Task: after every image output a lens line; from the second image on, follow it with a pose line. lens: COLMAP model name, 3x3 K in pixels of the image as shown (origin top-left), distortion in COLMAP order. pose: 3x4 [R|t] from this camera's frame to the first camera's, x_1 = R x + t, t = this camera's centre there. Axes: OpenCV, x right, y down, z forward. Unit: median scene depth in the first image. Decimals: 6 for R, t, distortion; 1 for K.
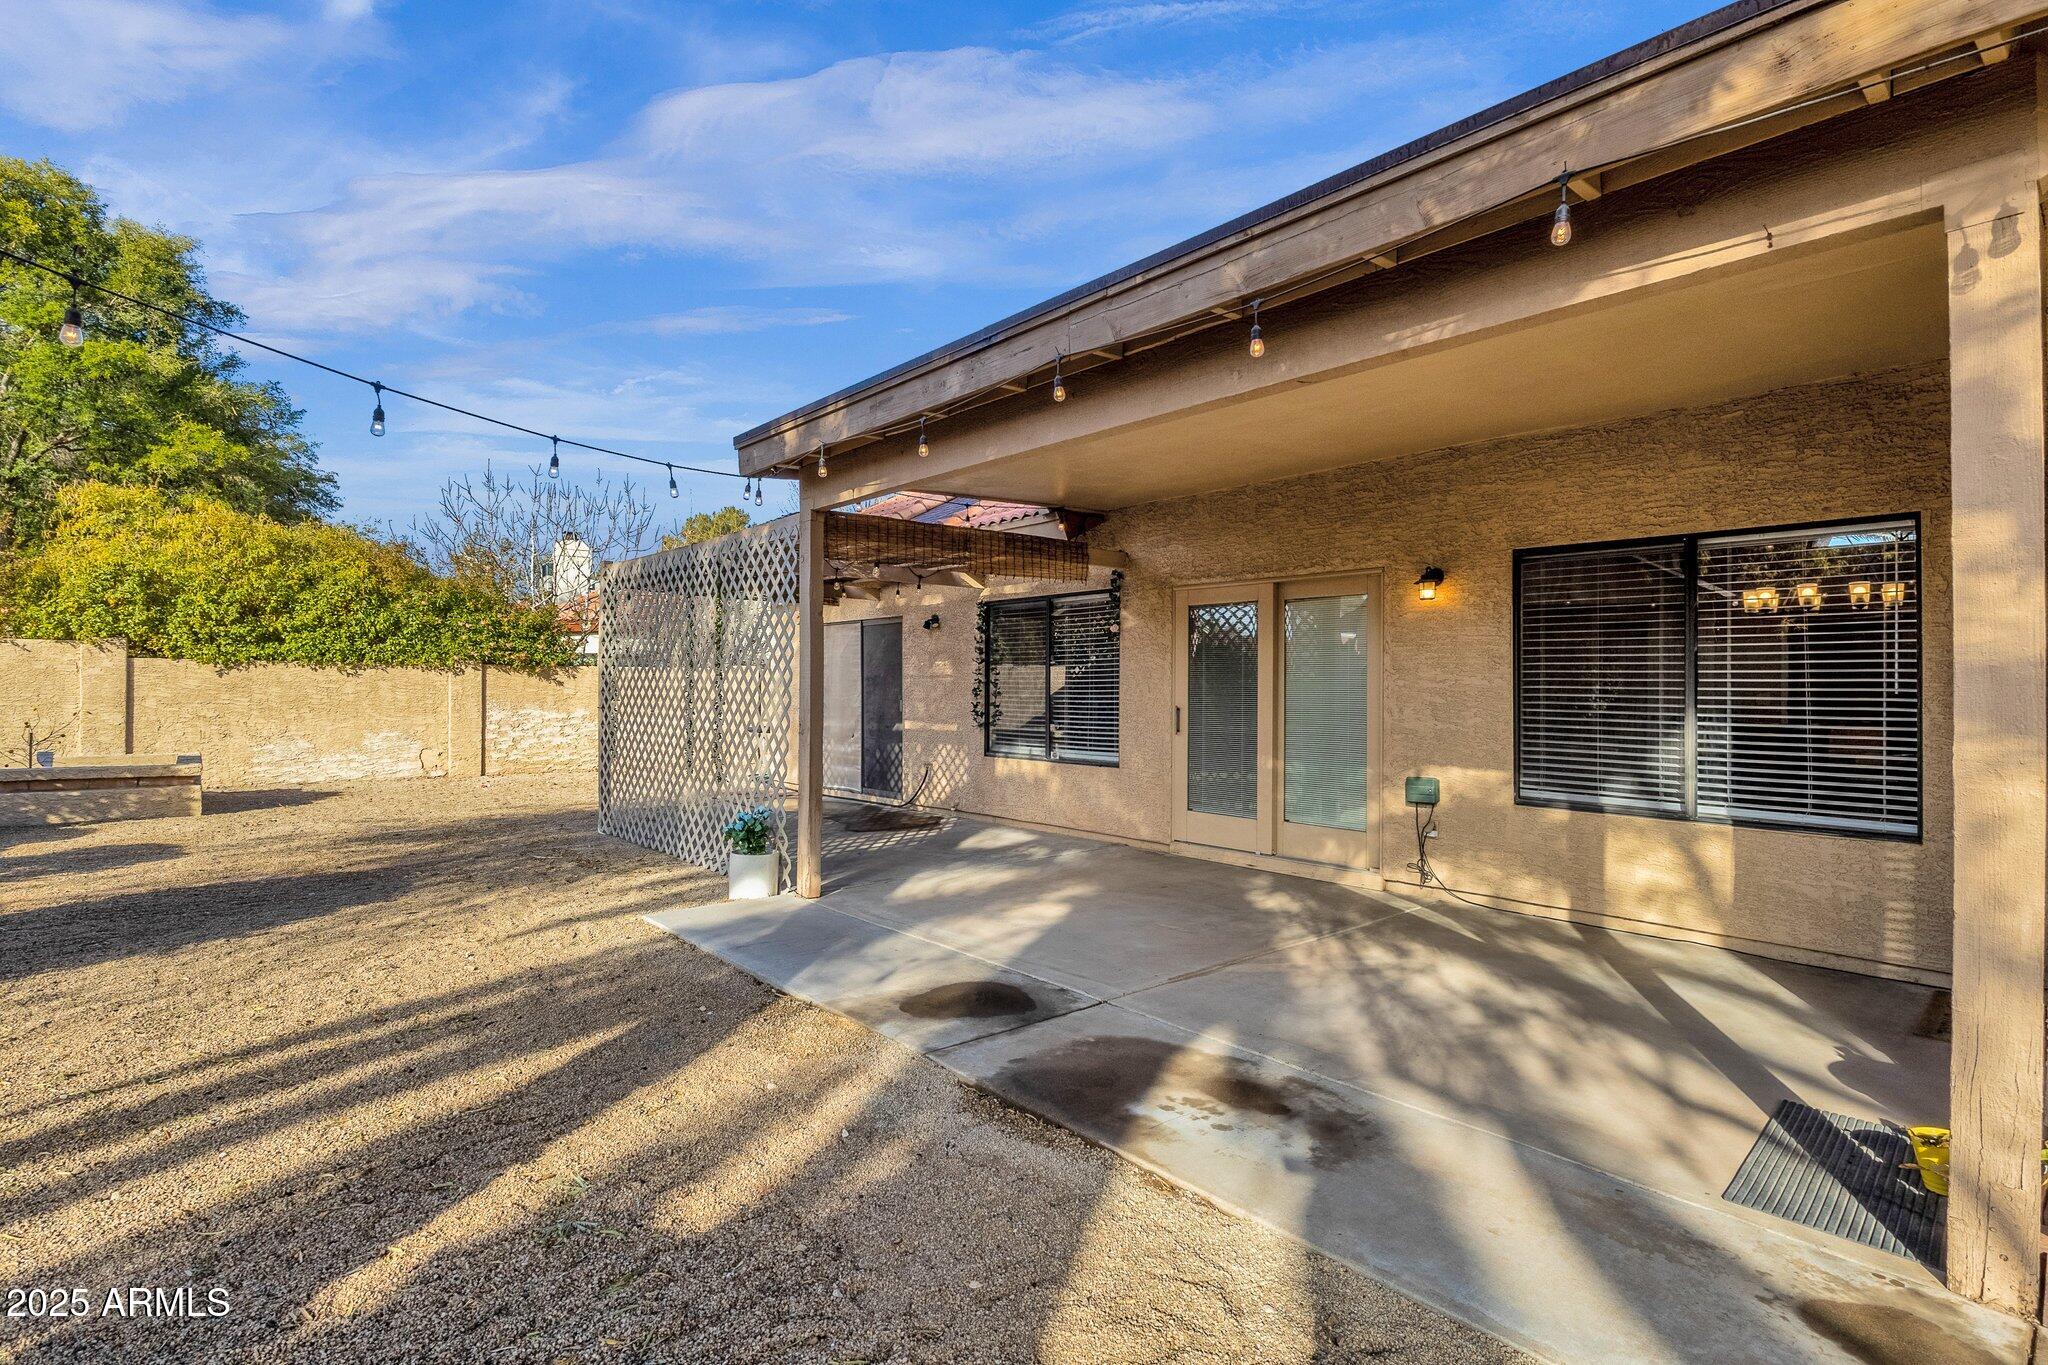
lens RADIAL K [[991.7, 0, 1028.0], [0, 991.7, 672.3], [0, 0, 1]] dist [-0.003527, -0.000365]
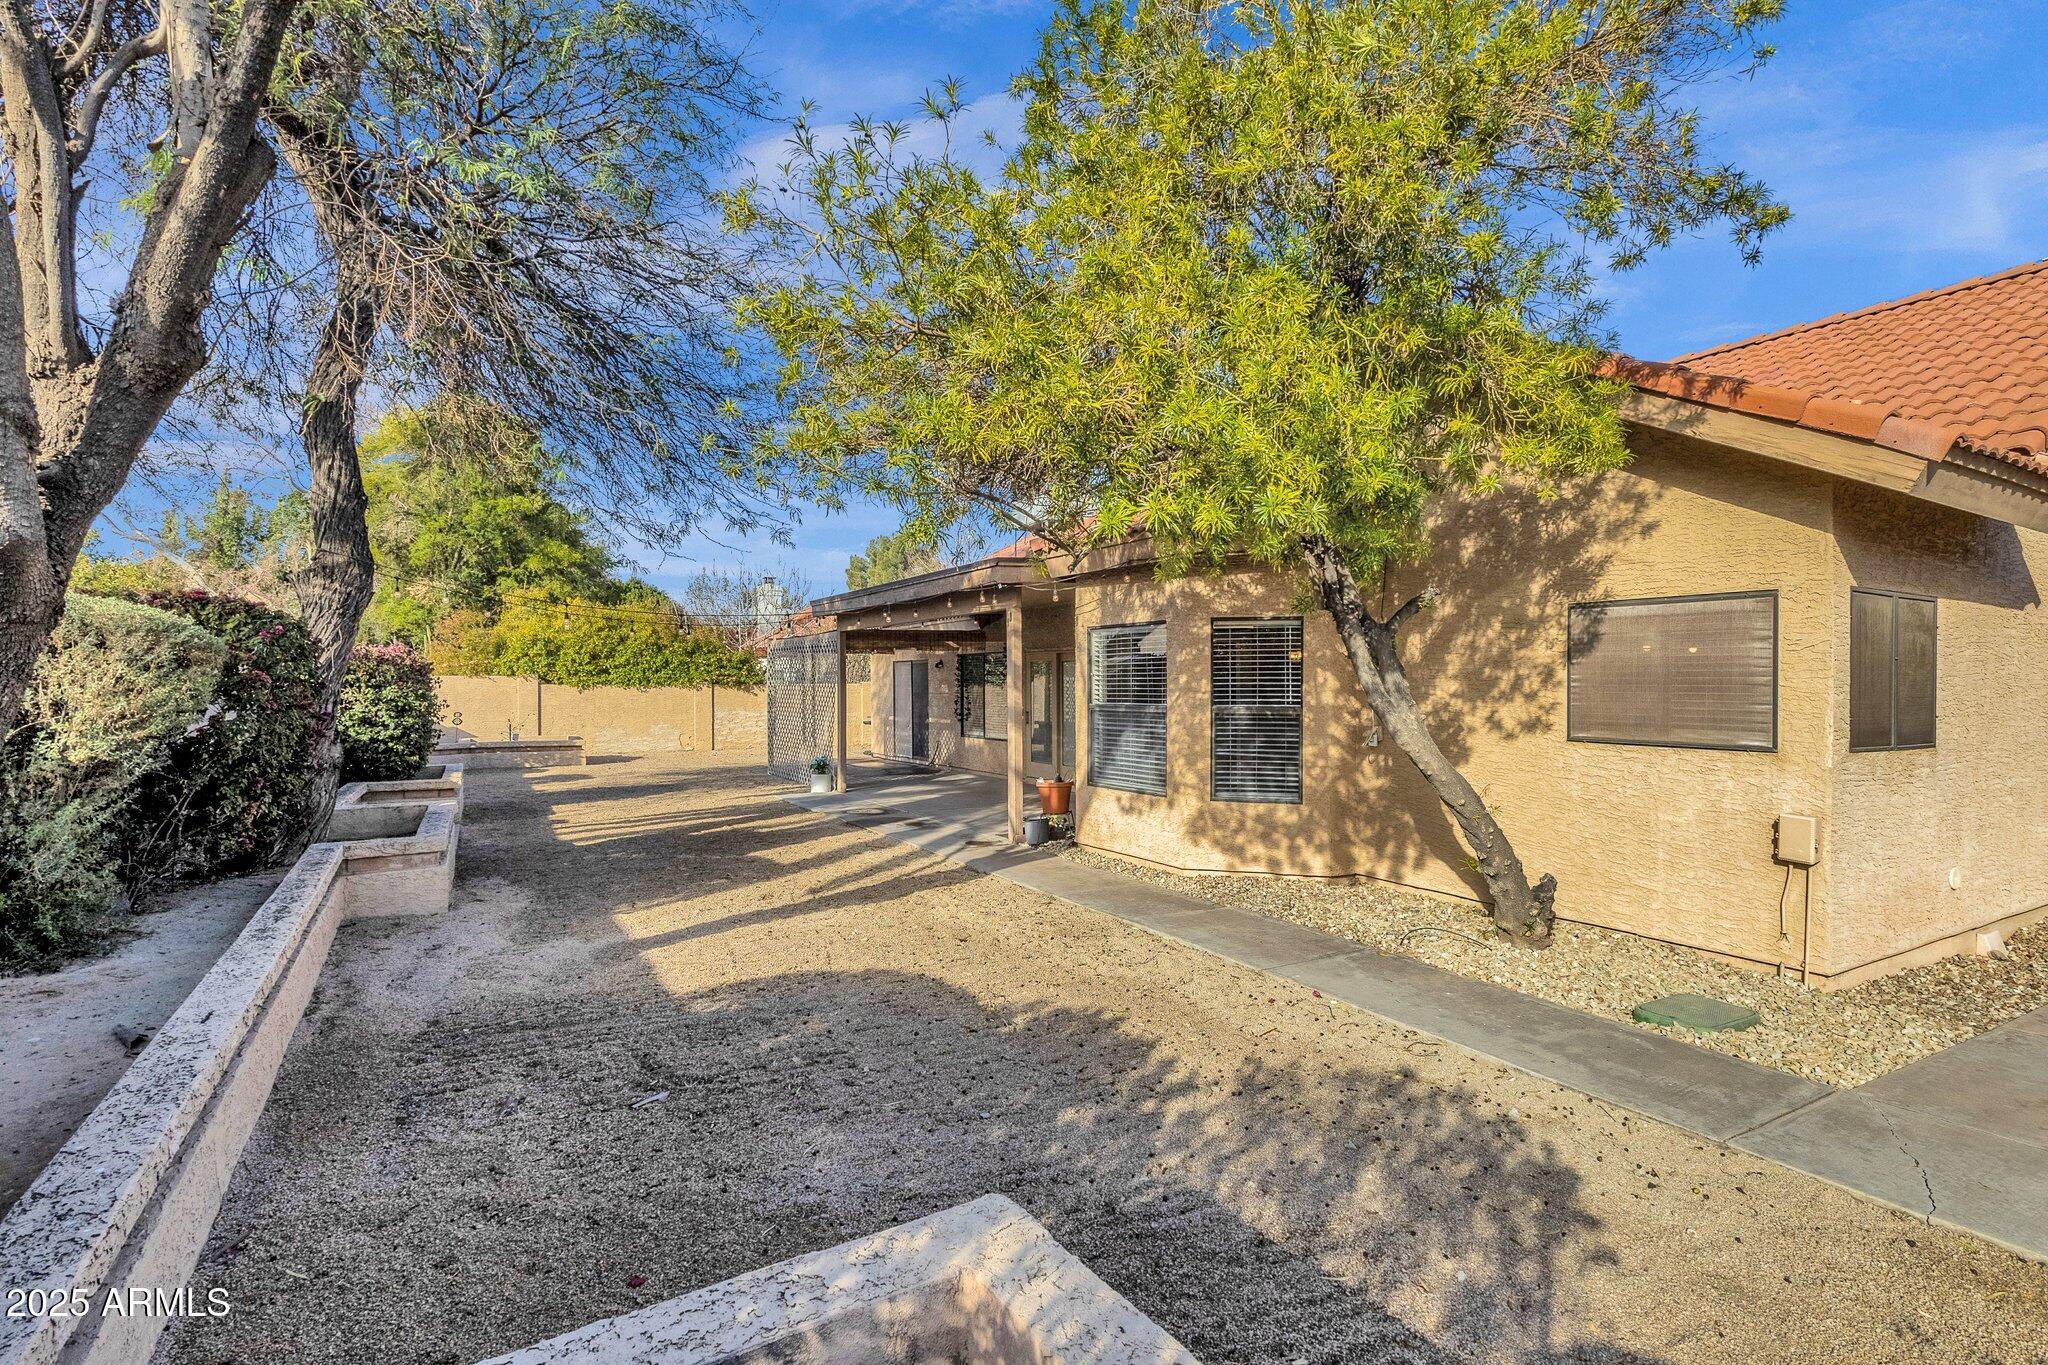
lens RADIAL K [[991.7, 0, 1020.7], [0, 991.7, 675.2], [0, 0, 1]] dist [-0.003527, -0.000365]
pose [[0.980798, -0.009525, -0.194791, 0.348465], [0.011128, 0.999913, 0.007141, -0.035044], [0.194706, -0.009172, 0.980819, -0.656961]]
